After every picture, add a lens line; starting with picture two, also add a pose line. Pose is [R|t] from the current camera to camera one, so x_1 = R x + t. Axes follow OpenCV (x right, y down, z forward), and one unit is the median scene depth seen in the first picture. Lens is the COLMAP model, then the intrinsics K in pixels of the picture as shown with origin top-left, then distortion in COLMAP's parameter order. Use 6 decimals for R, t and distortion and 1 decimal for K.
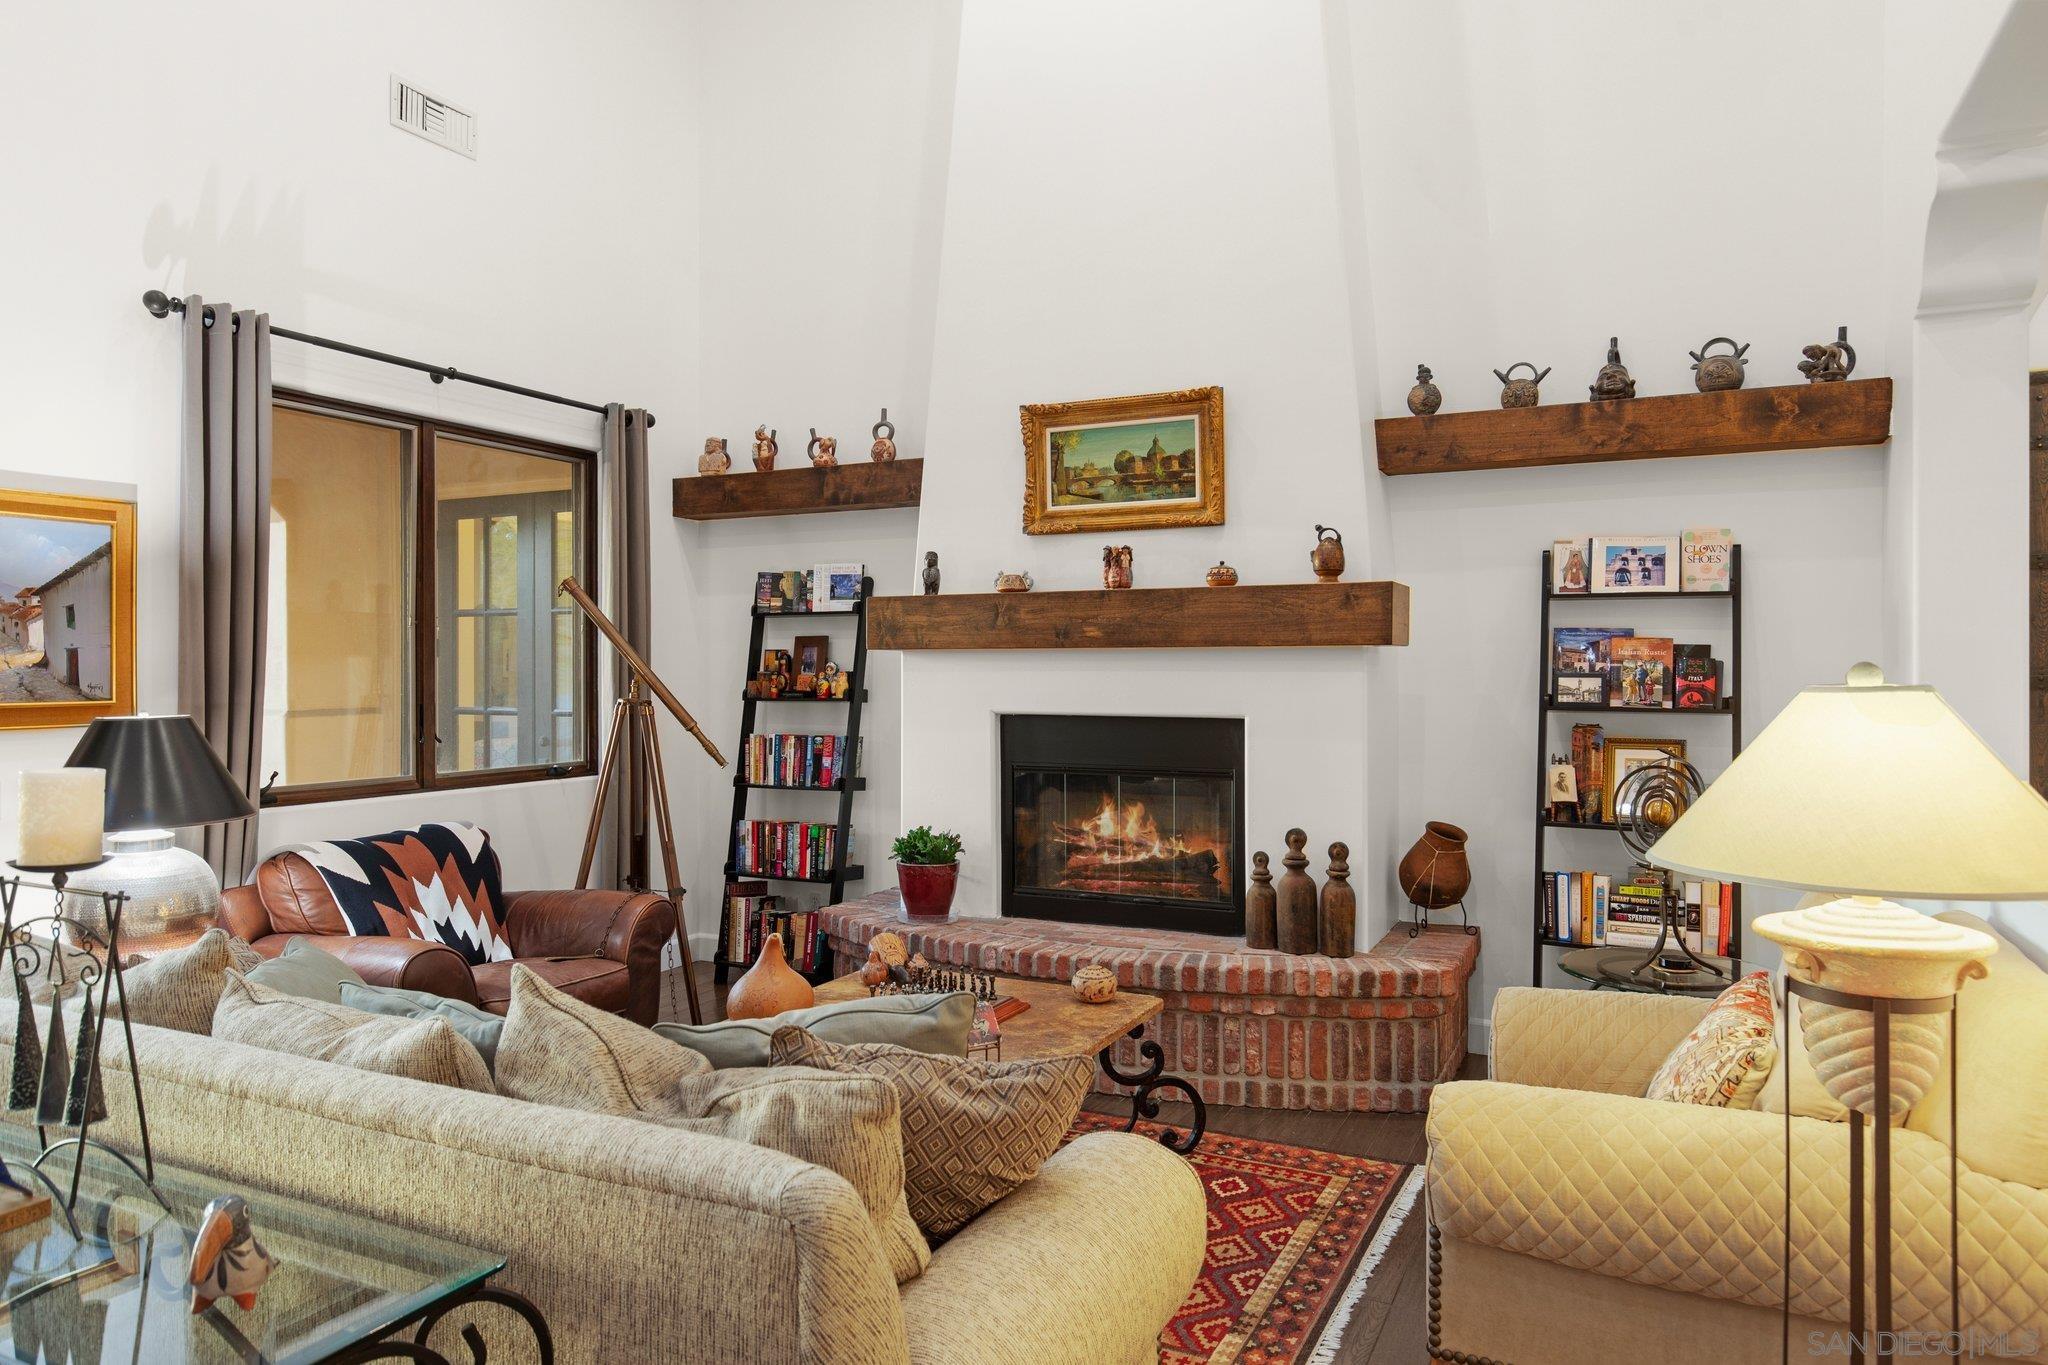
lens RADIAL K [[1273.8, 0, 1027.2], [0, 1273.8, 684.5], [0, 0, 1]] dist [0.003338, 0.003809]
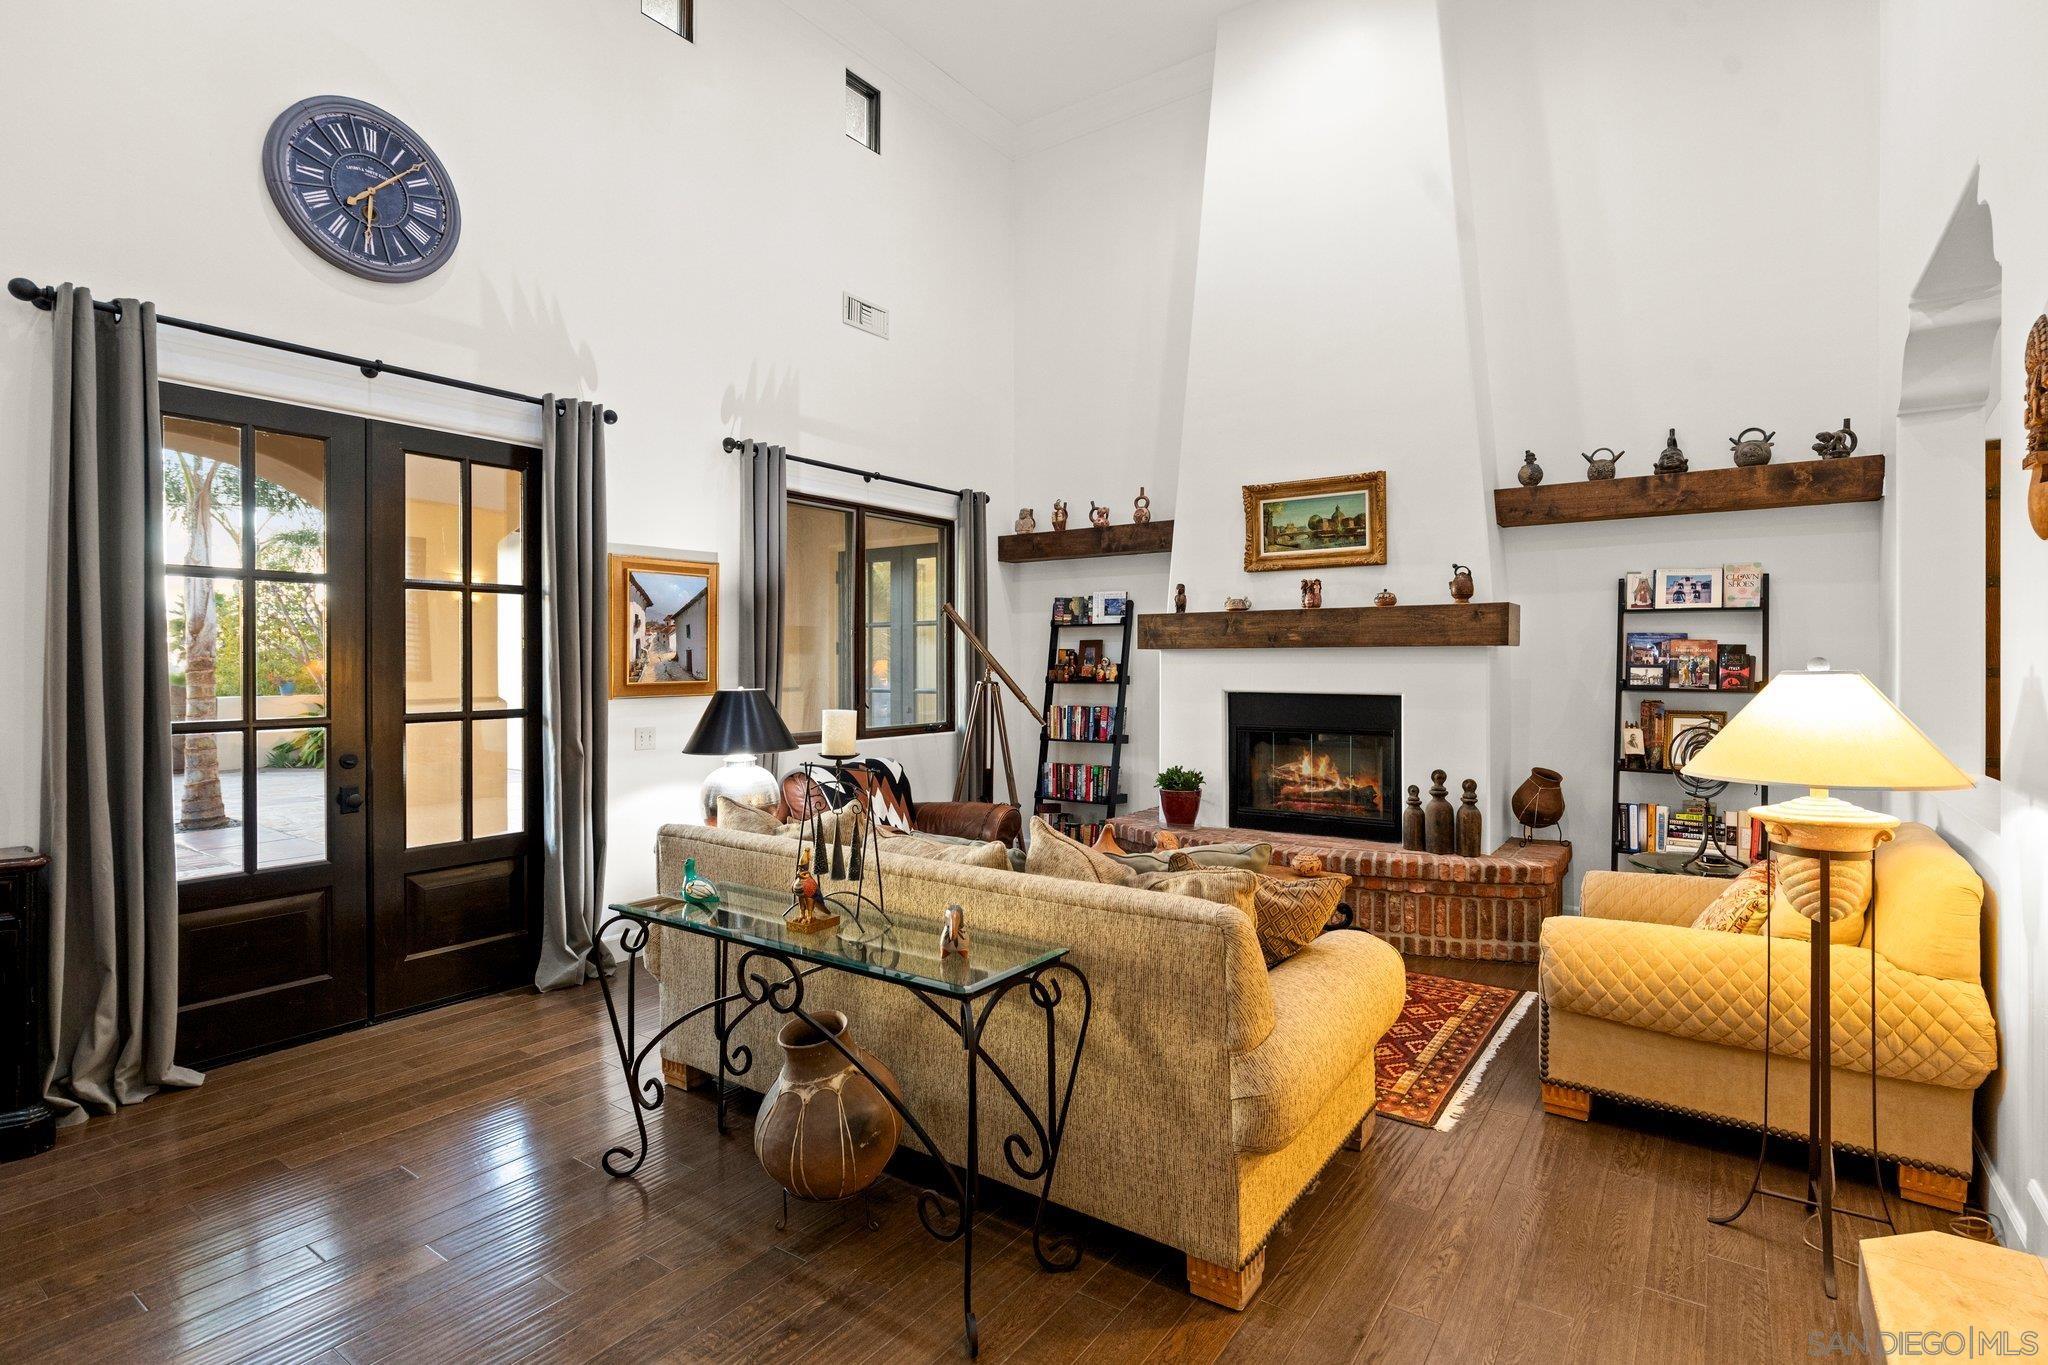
lens RADIAL K [[1022.3, 0, 1013.0], [0, 1022.3, 673.1], [0, 0, 1]] dist [-0.002896, 0.000633]
pose [[0.988139, 0.001137, -0.153559, -0.097664], [-0.001459, 0.999997, -0.001984, 0.004198], [0.153556, 0.002185, 0.988137, -0.254209]]
